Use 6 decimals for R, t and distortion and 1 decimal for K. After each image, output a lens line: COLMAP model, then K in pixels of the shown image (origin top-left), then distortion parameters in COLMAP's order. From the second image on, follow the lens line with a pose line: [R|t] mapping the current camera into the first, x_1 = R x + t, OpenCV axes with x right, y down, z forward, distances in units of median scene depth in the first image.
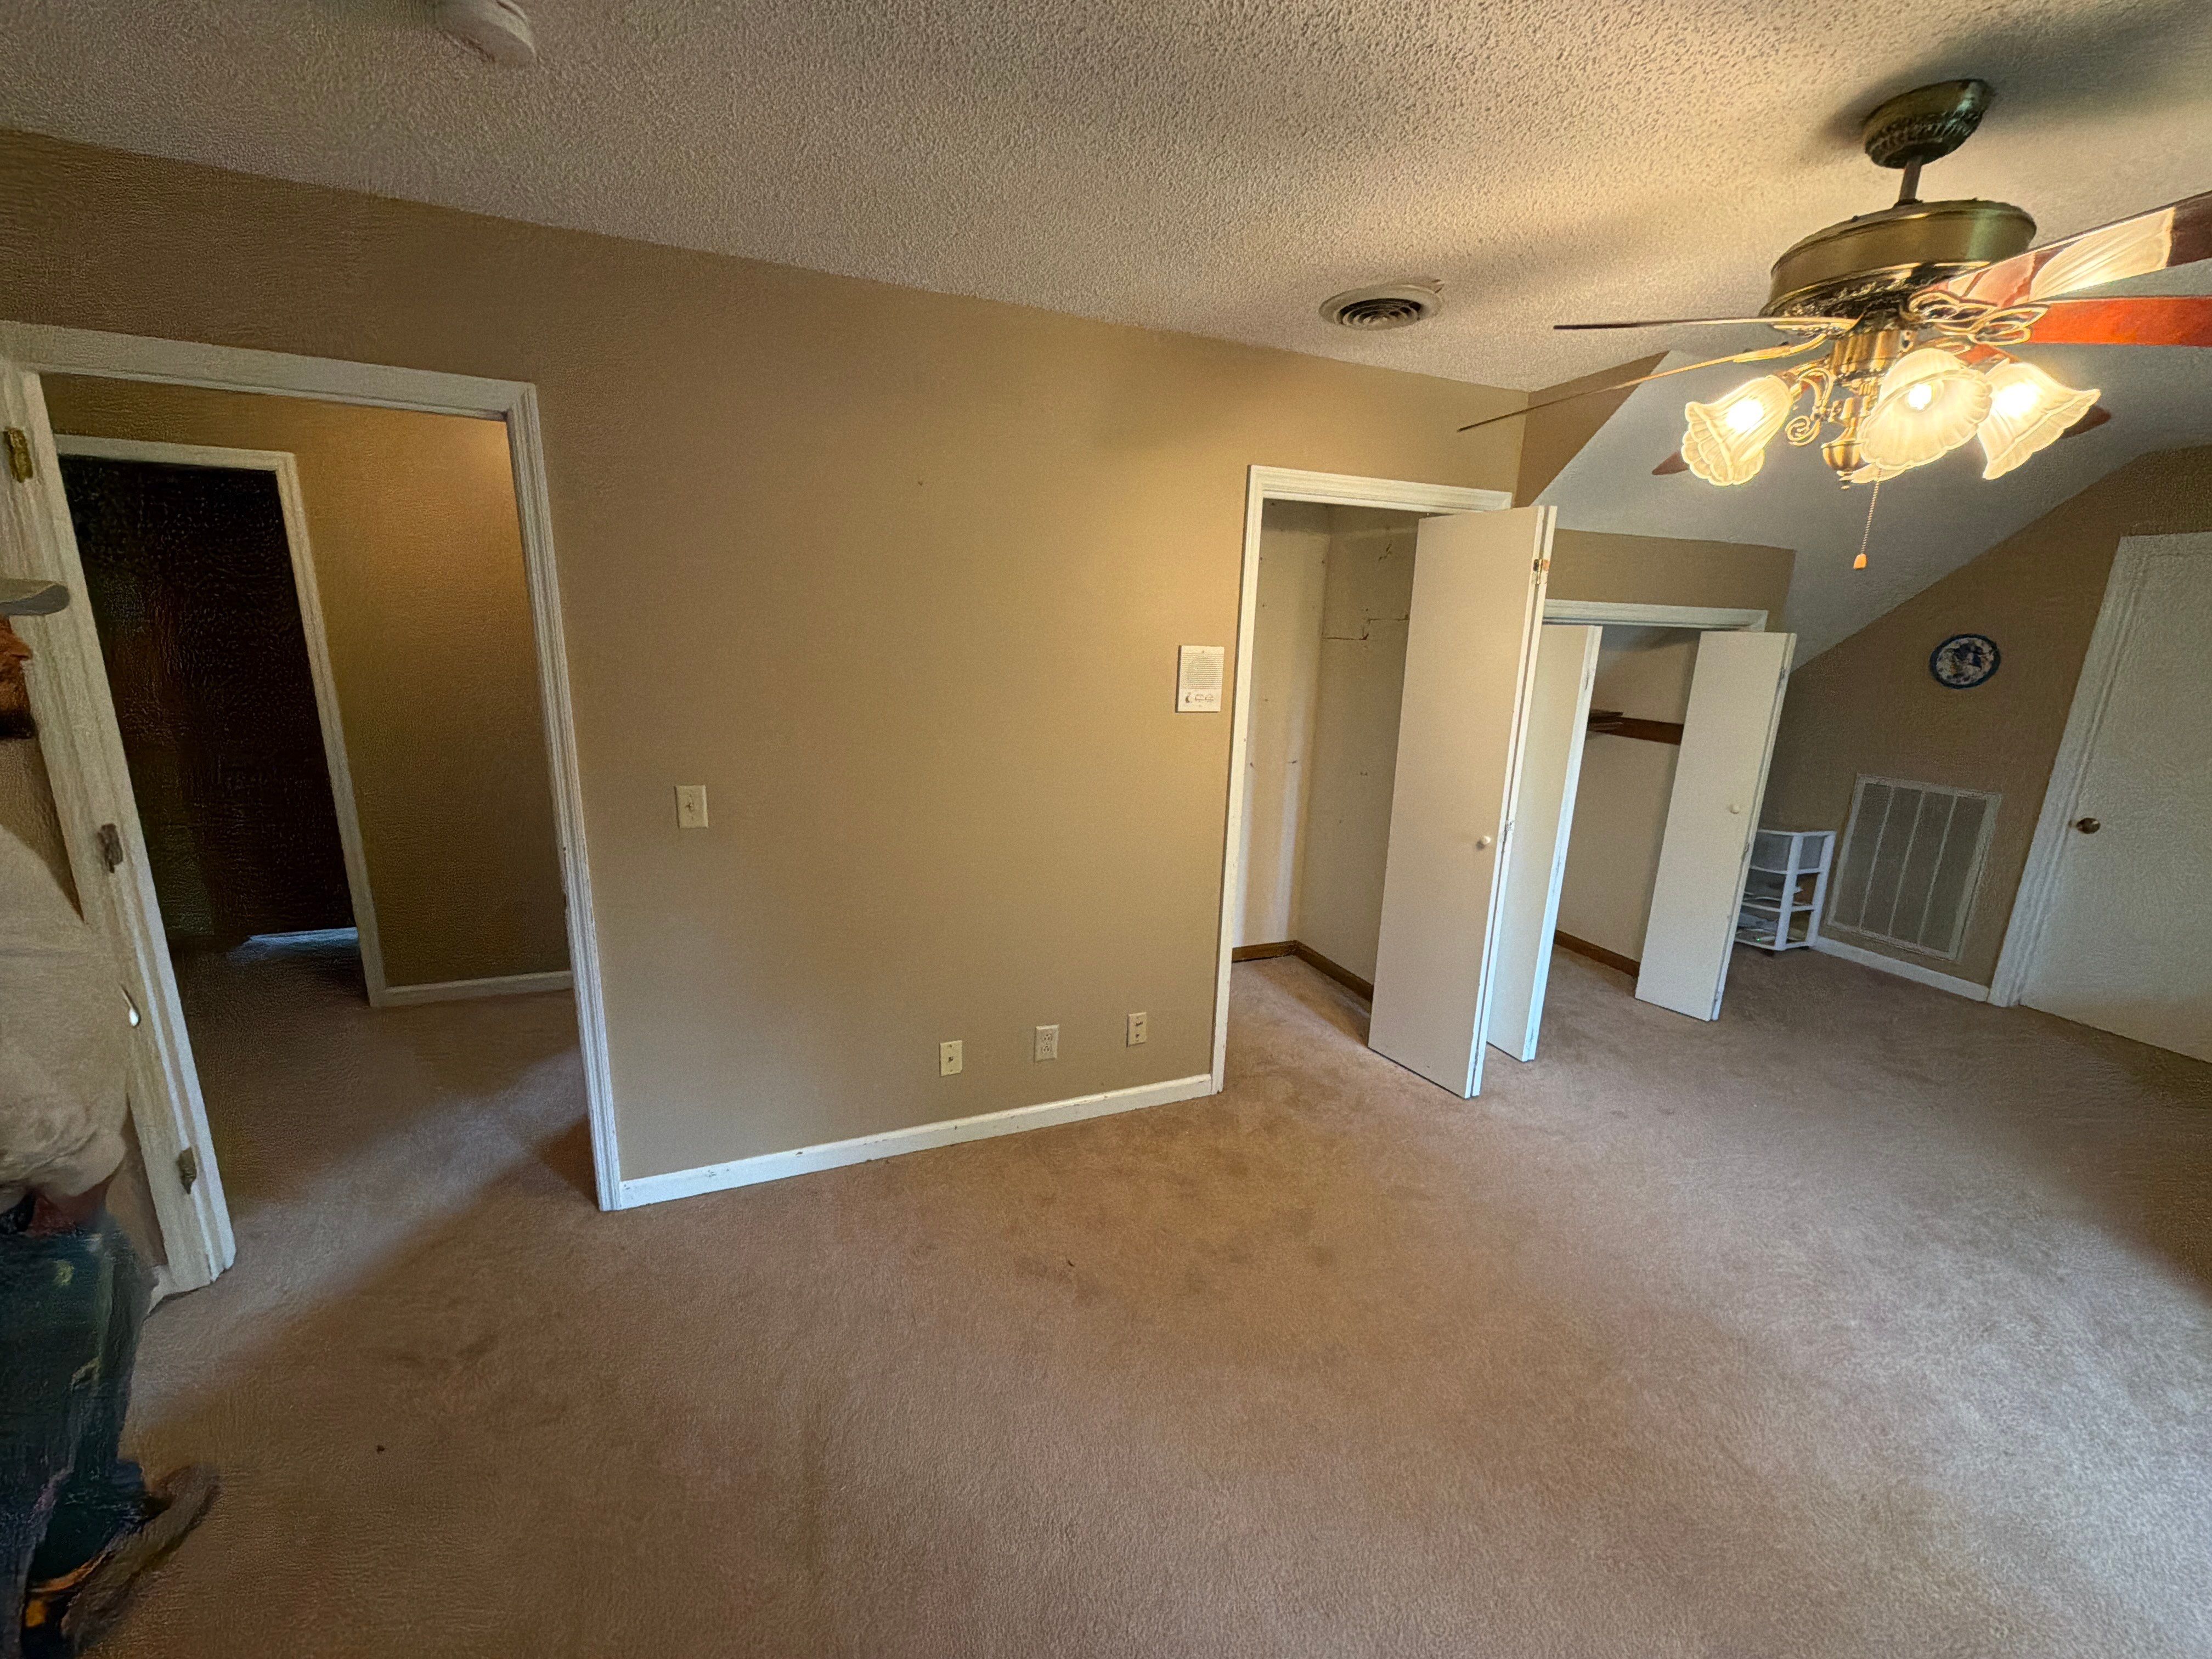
lens RADIAL K [[877.1, 0, 1106.6], [0, 877.1, 832.0], [0, 0, 1]] dist [0.000397, 0.000015]
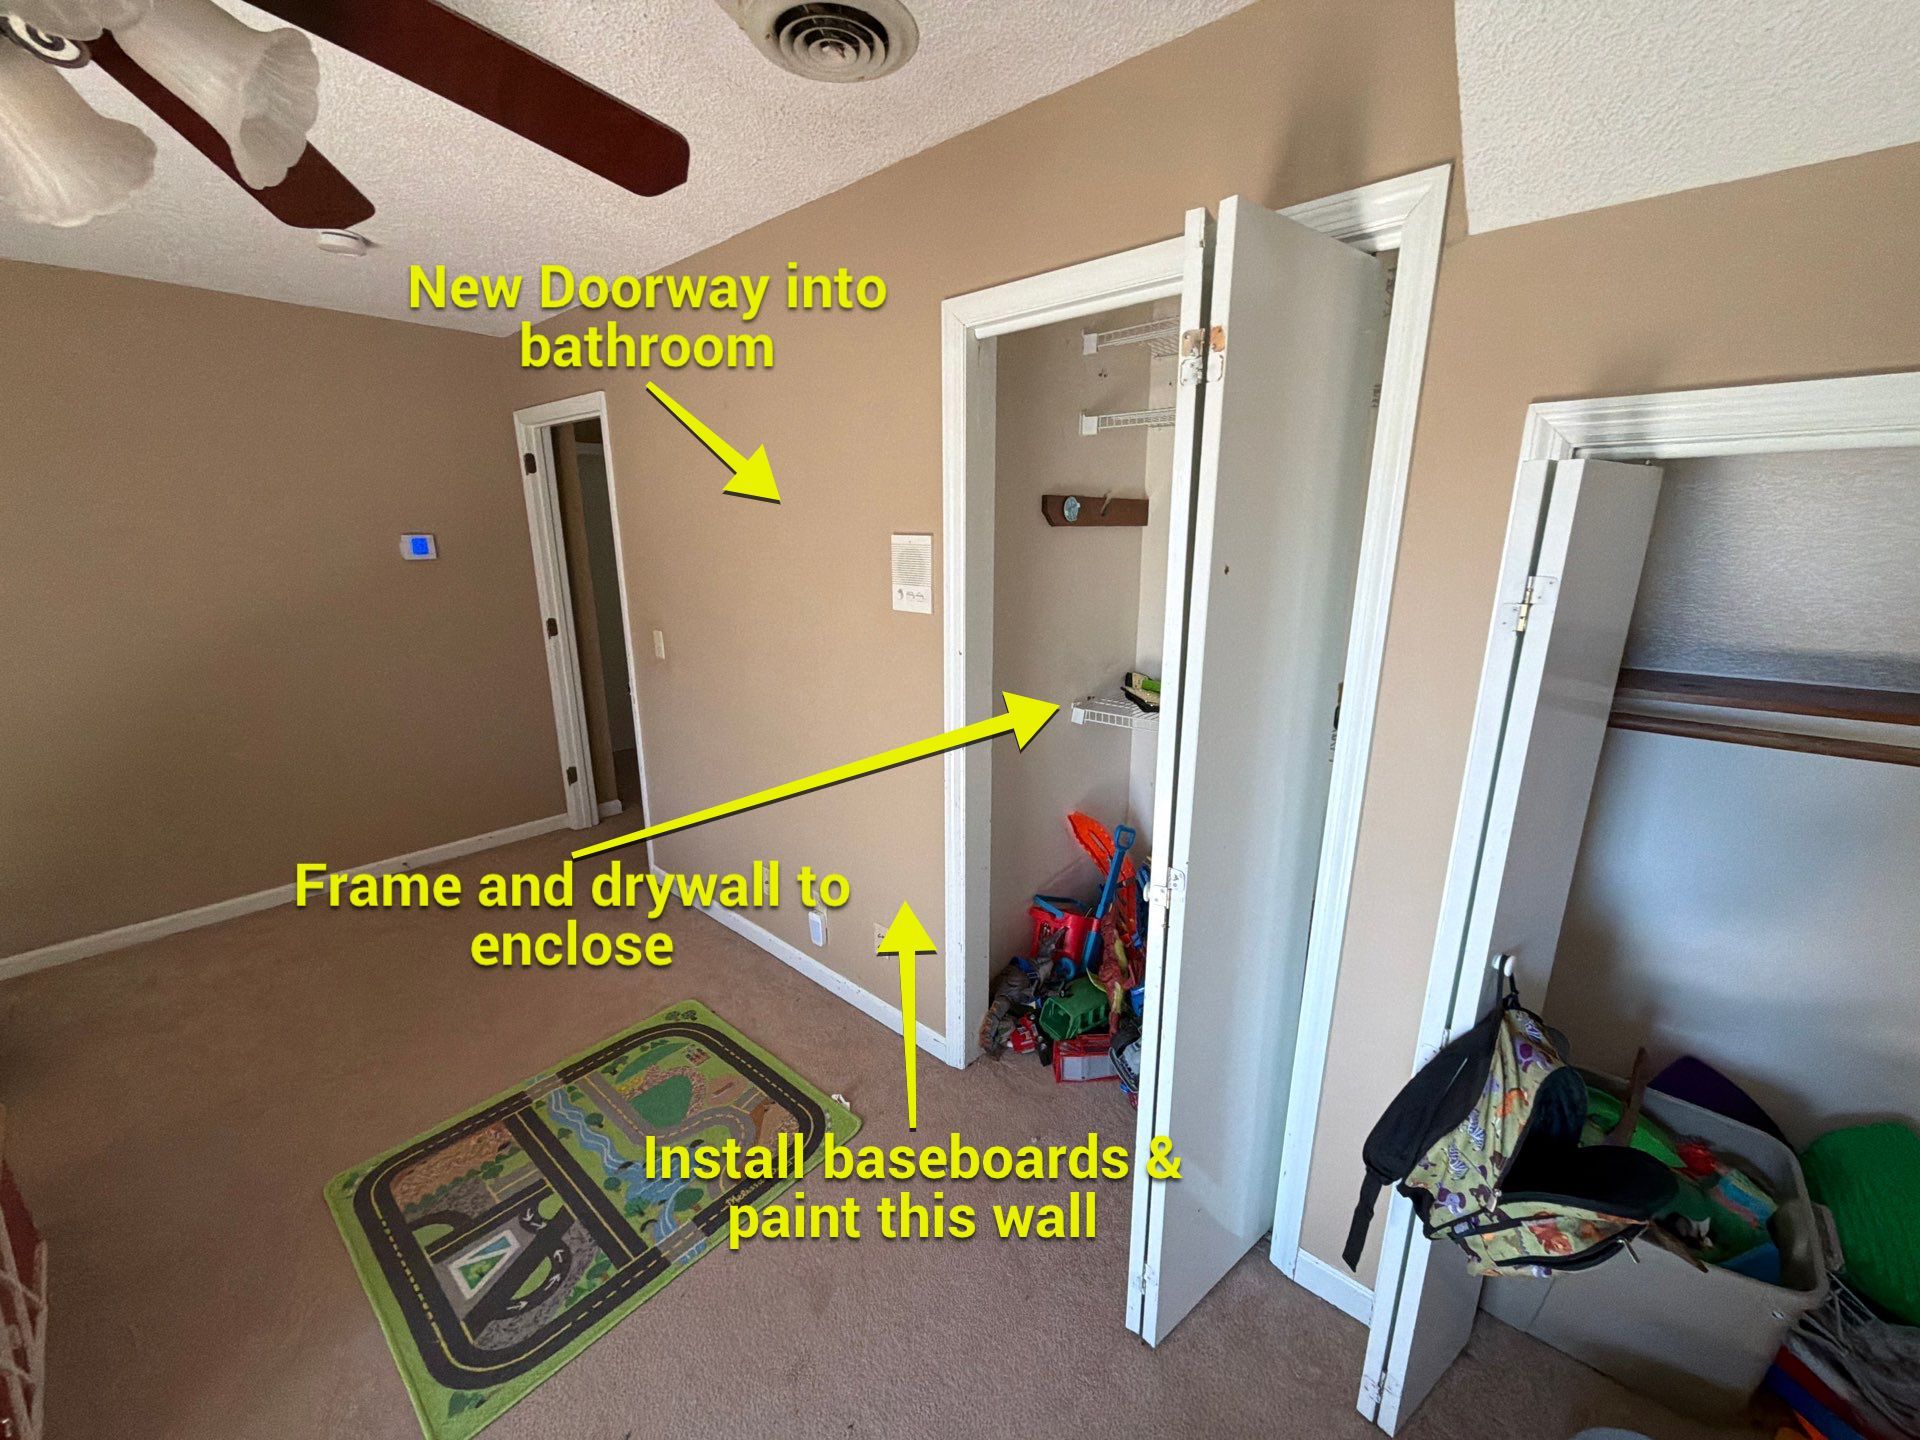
lens RADIAL K [[761.3, 0, 959.1], [0, 761.3, 724.3], [0, 0, 1]] dist [0.000397, 0.000015]
pose [[0.440068, 0.202952, -0.874729, 0.804318], [-0.184038, 0.973830, 0.133358, -0.139907], [0.878903, 0.102297, 0.465902, 0.715708]]
